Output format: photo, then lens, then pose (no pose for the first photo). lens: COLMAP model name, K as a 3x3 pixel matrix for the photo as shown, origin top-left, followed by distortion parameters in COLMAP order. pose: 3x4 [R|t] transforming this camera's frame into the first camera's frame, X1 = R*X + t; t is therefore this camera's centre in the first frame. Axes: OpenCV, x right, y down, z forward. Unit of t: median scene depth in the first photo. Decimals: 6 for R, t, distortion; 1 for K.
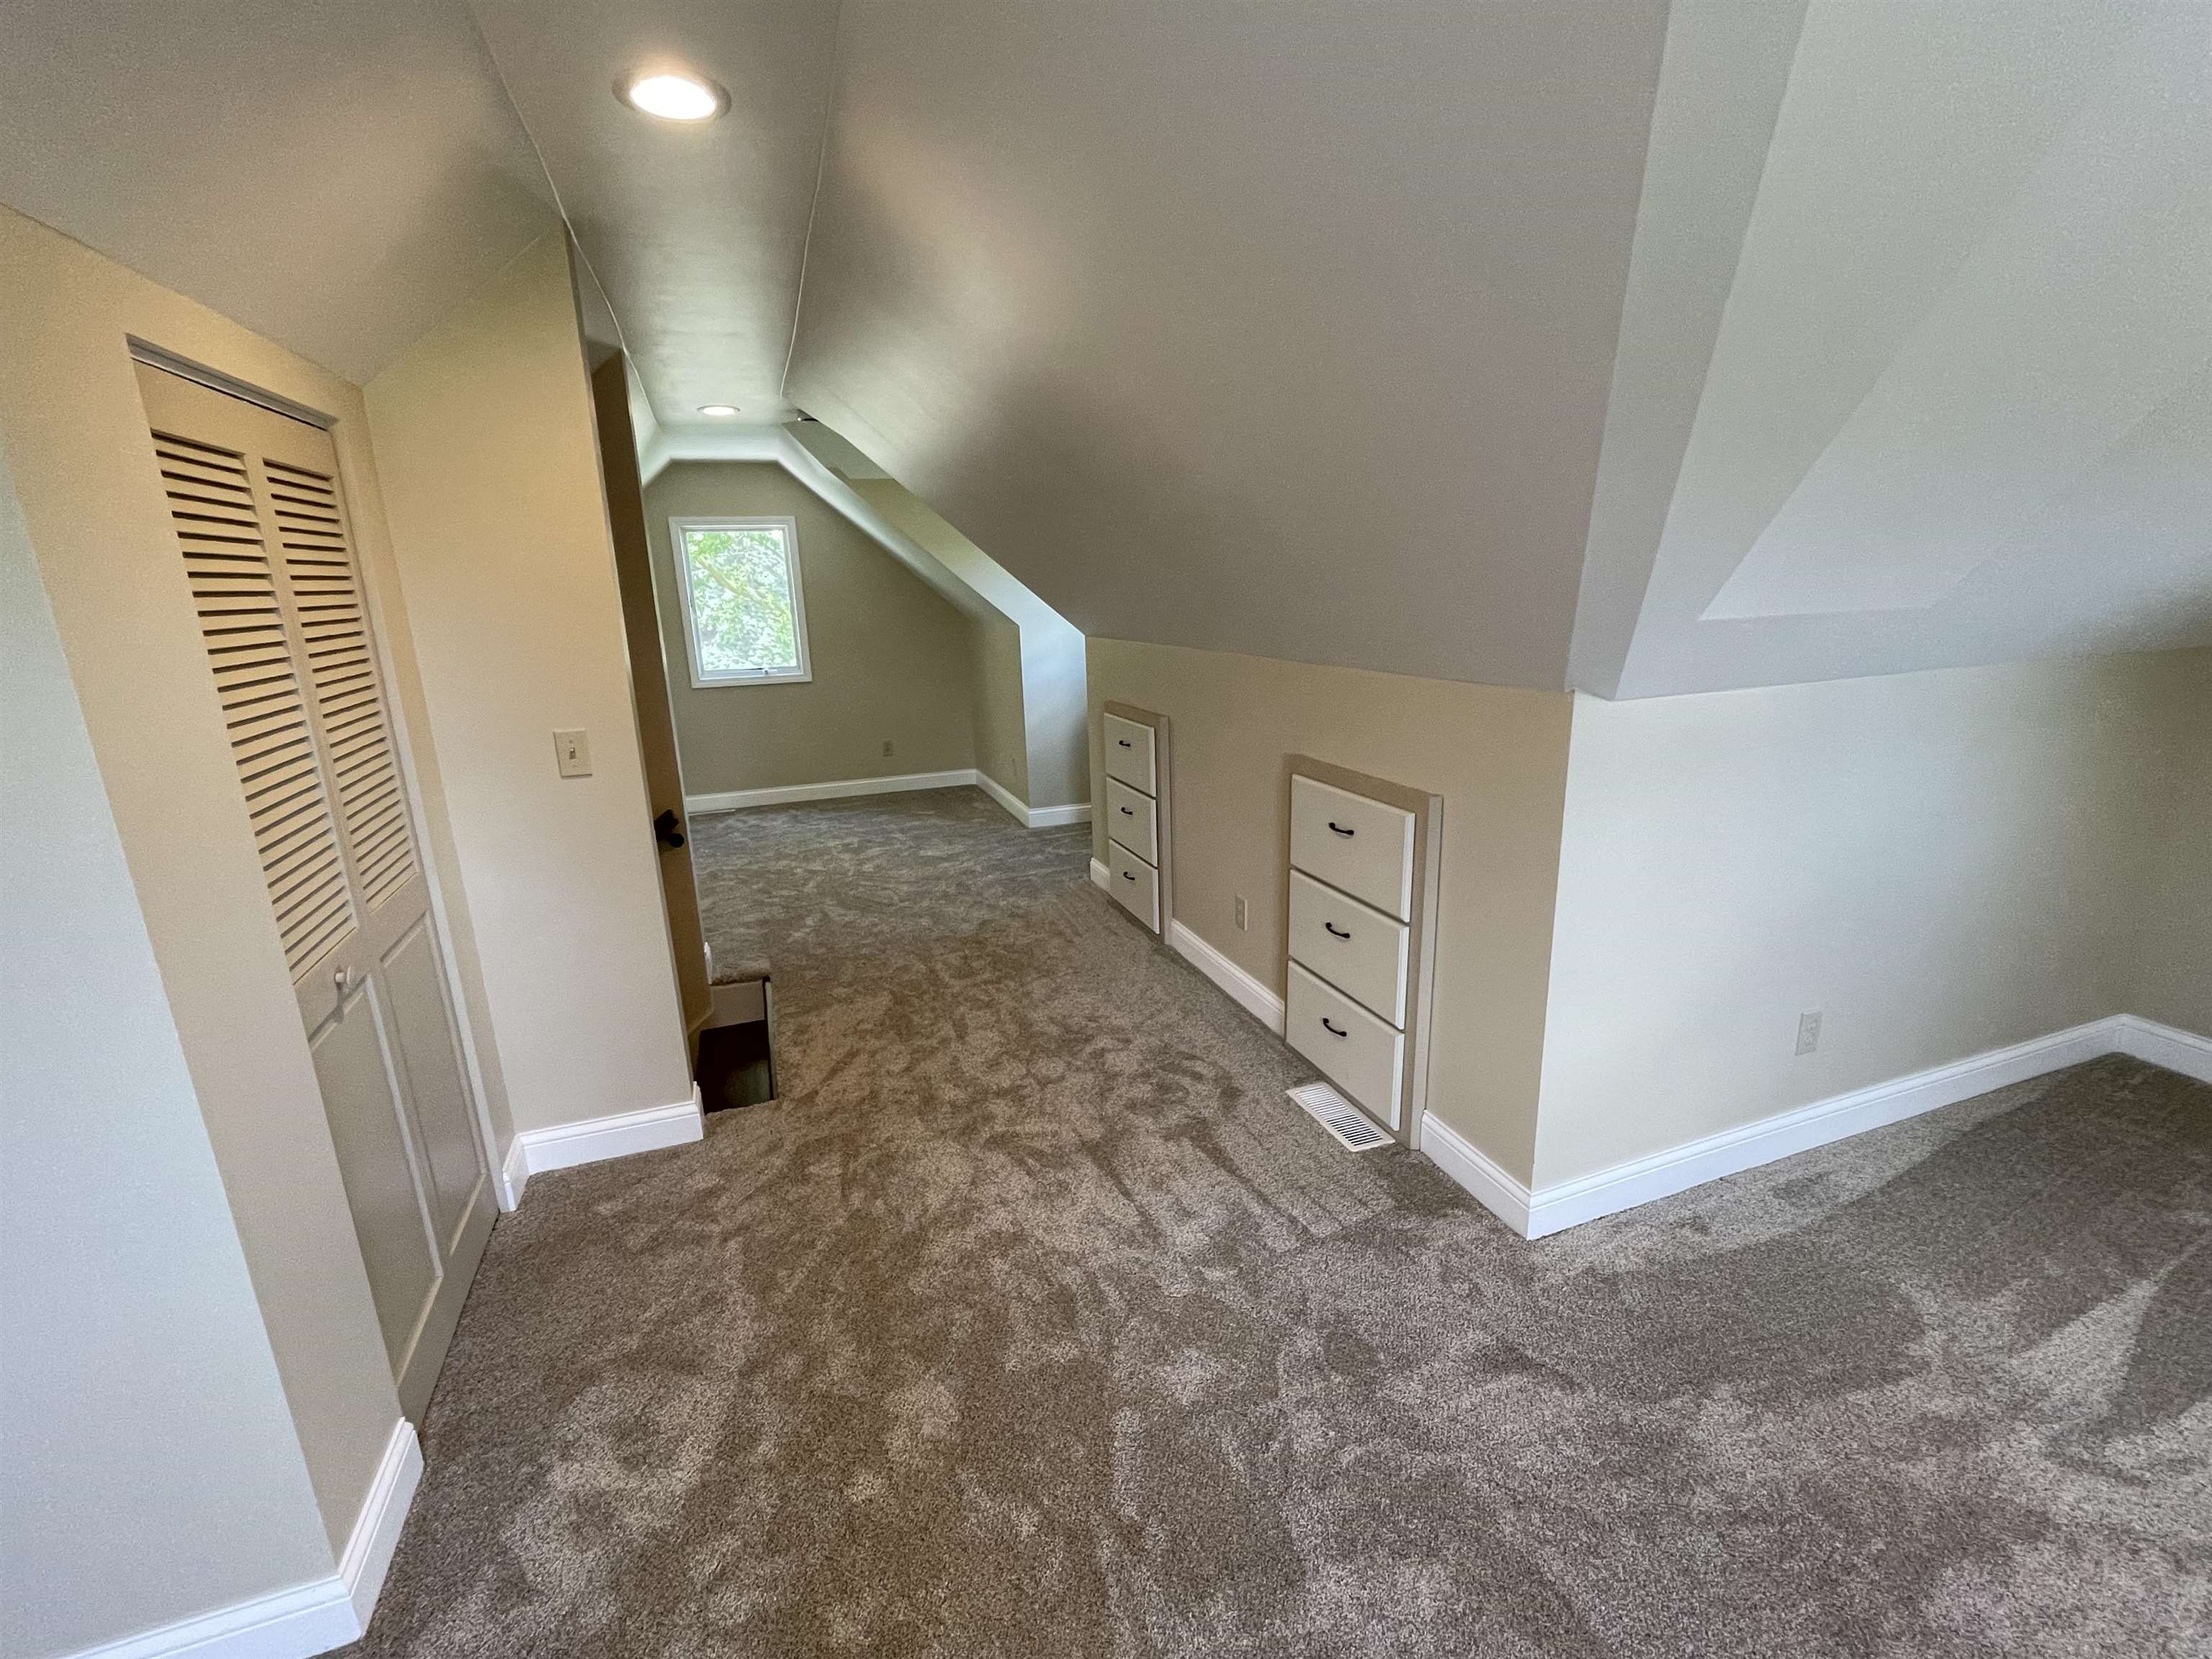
lens RADIAL K [[978.9, 0, 1106.0], [0, 978.9, 829.5], [0, 0, 1]] dist [-0.000130, -0.000185]
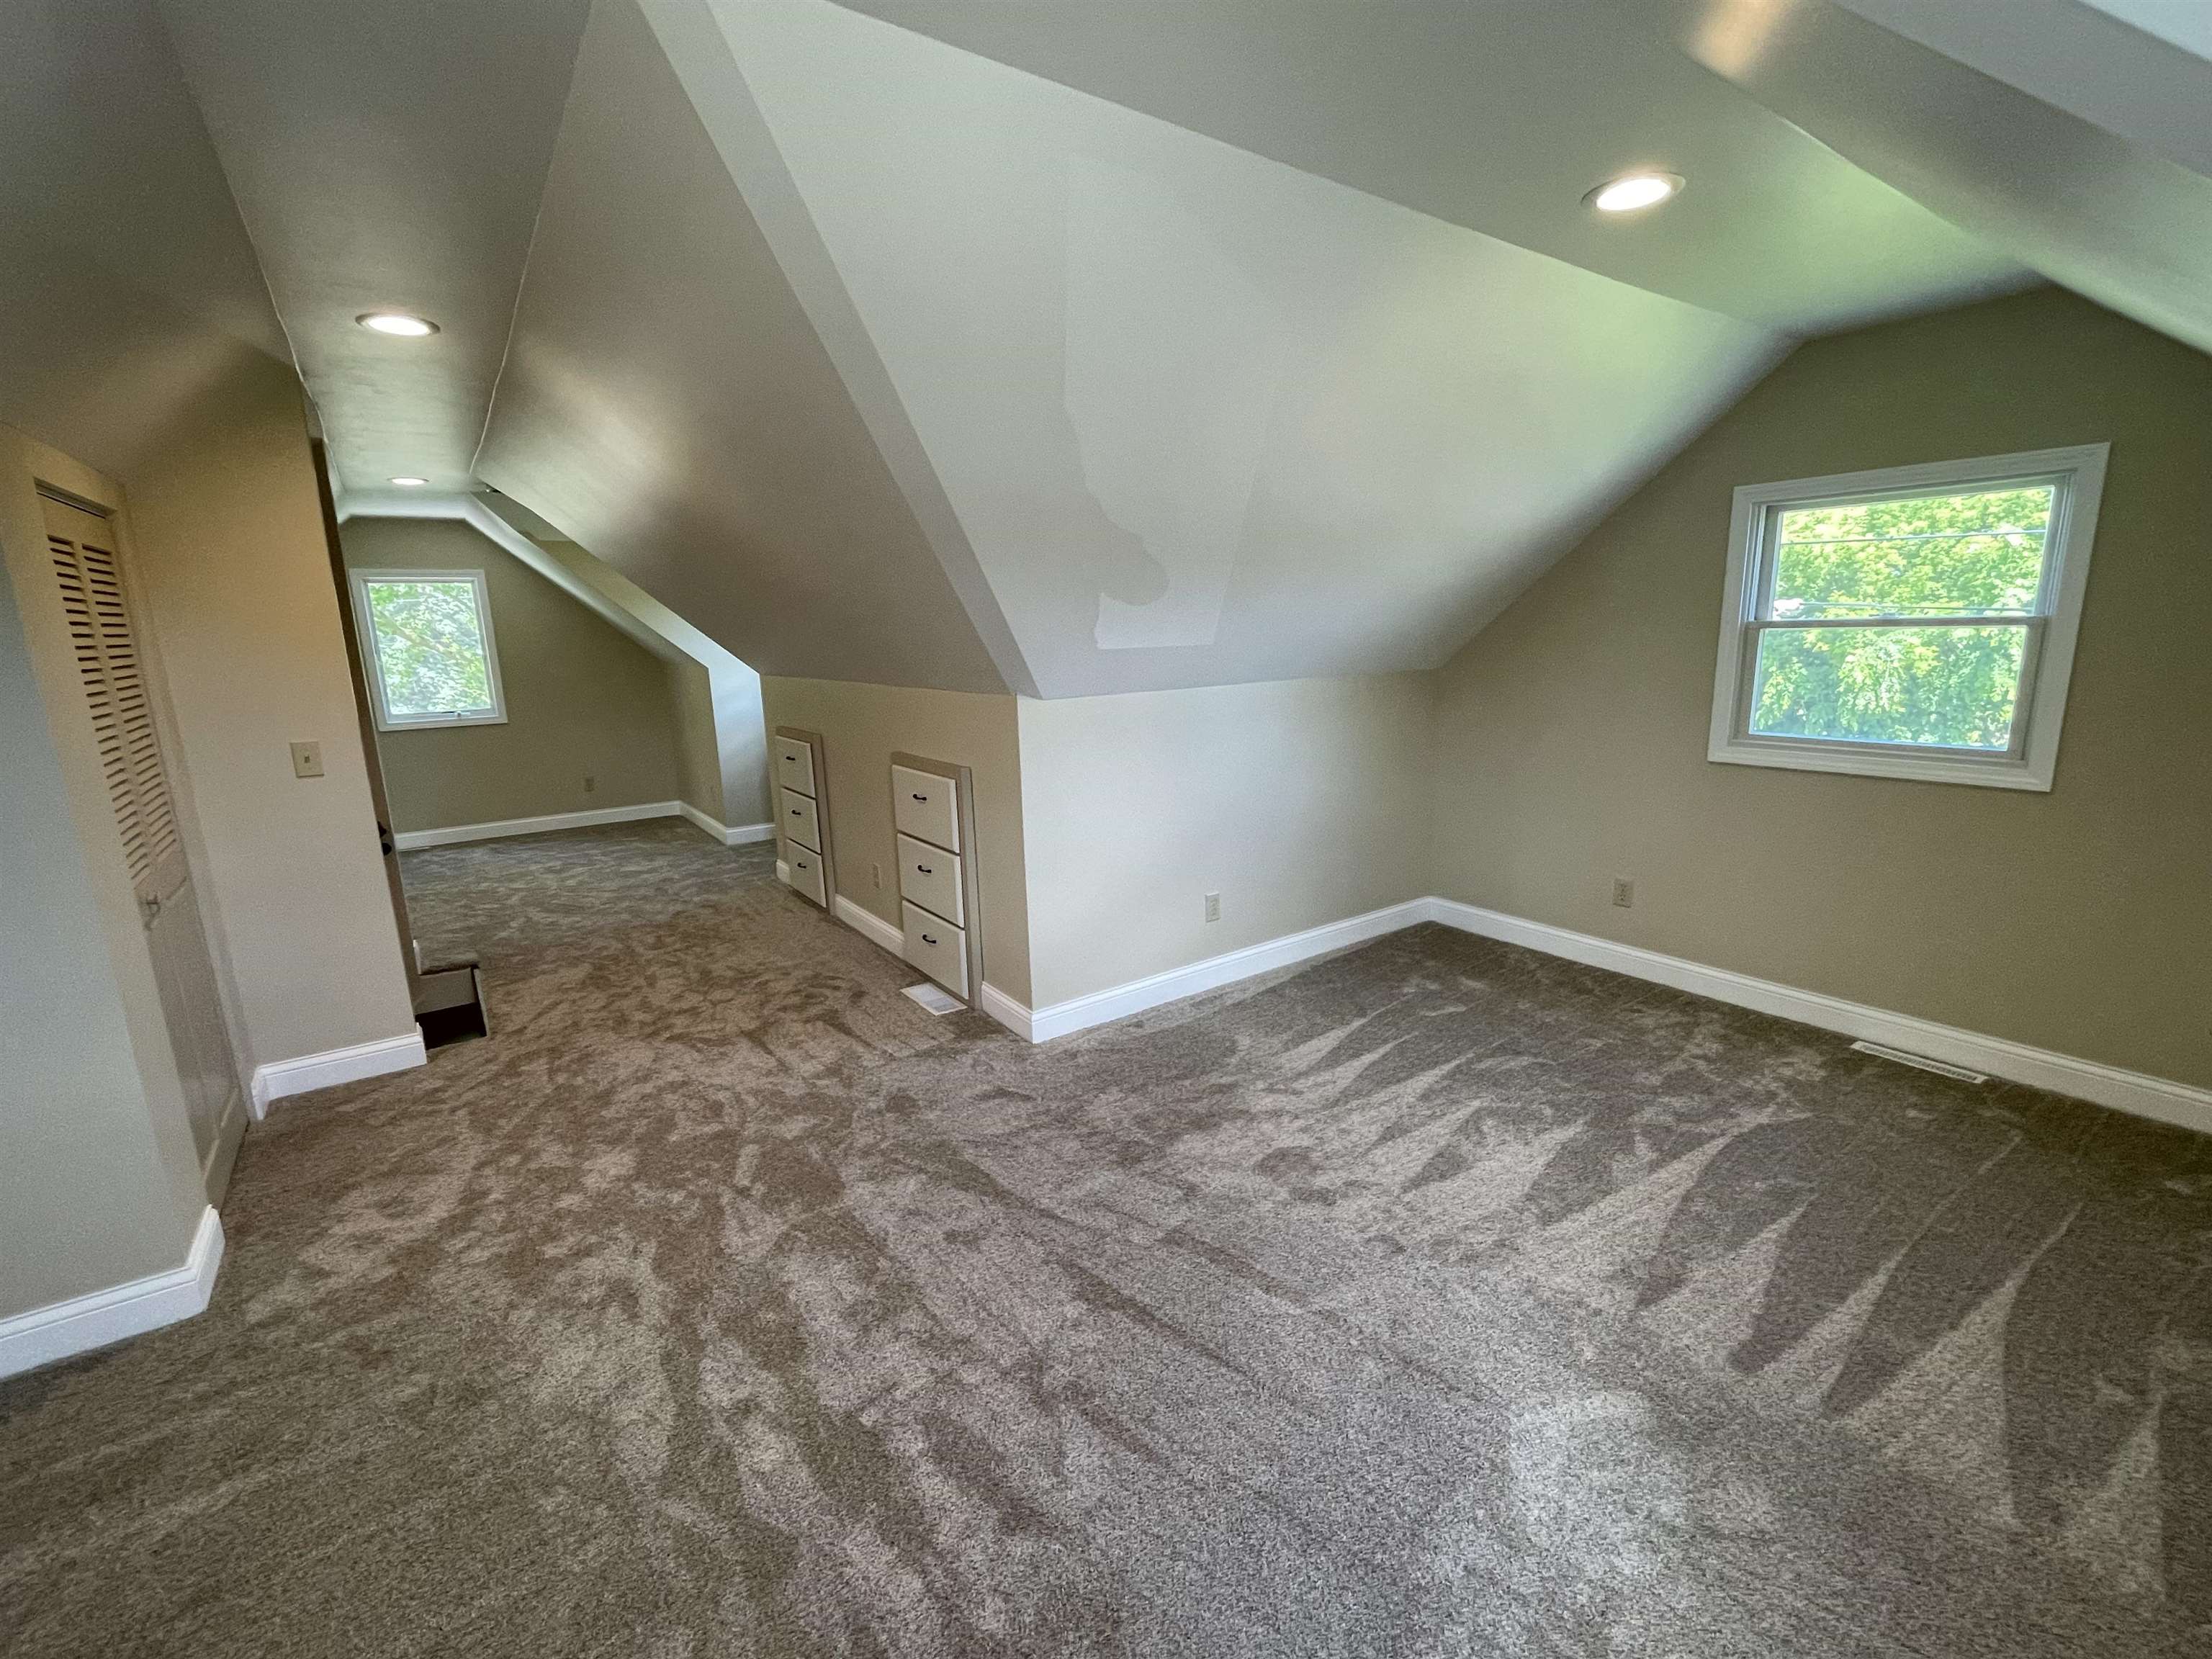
lens RADIAL K [[974.8, 0, 1106.0], [0, 974.8, 829.5], [0, 0, 1]] dist [-0.001207, 0.000166]
pose [[0.965775, -0.050353, 0.254445, 0.134813], [0.062444, 0.997260, -0.039664, 0.120801], [-0.251751, 0.054195, 0.966273, -0.466597]]
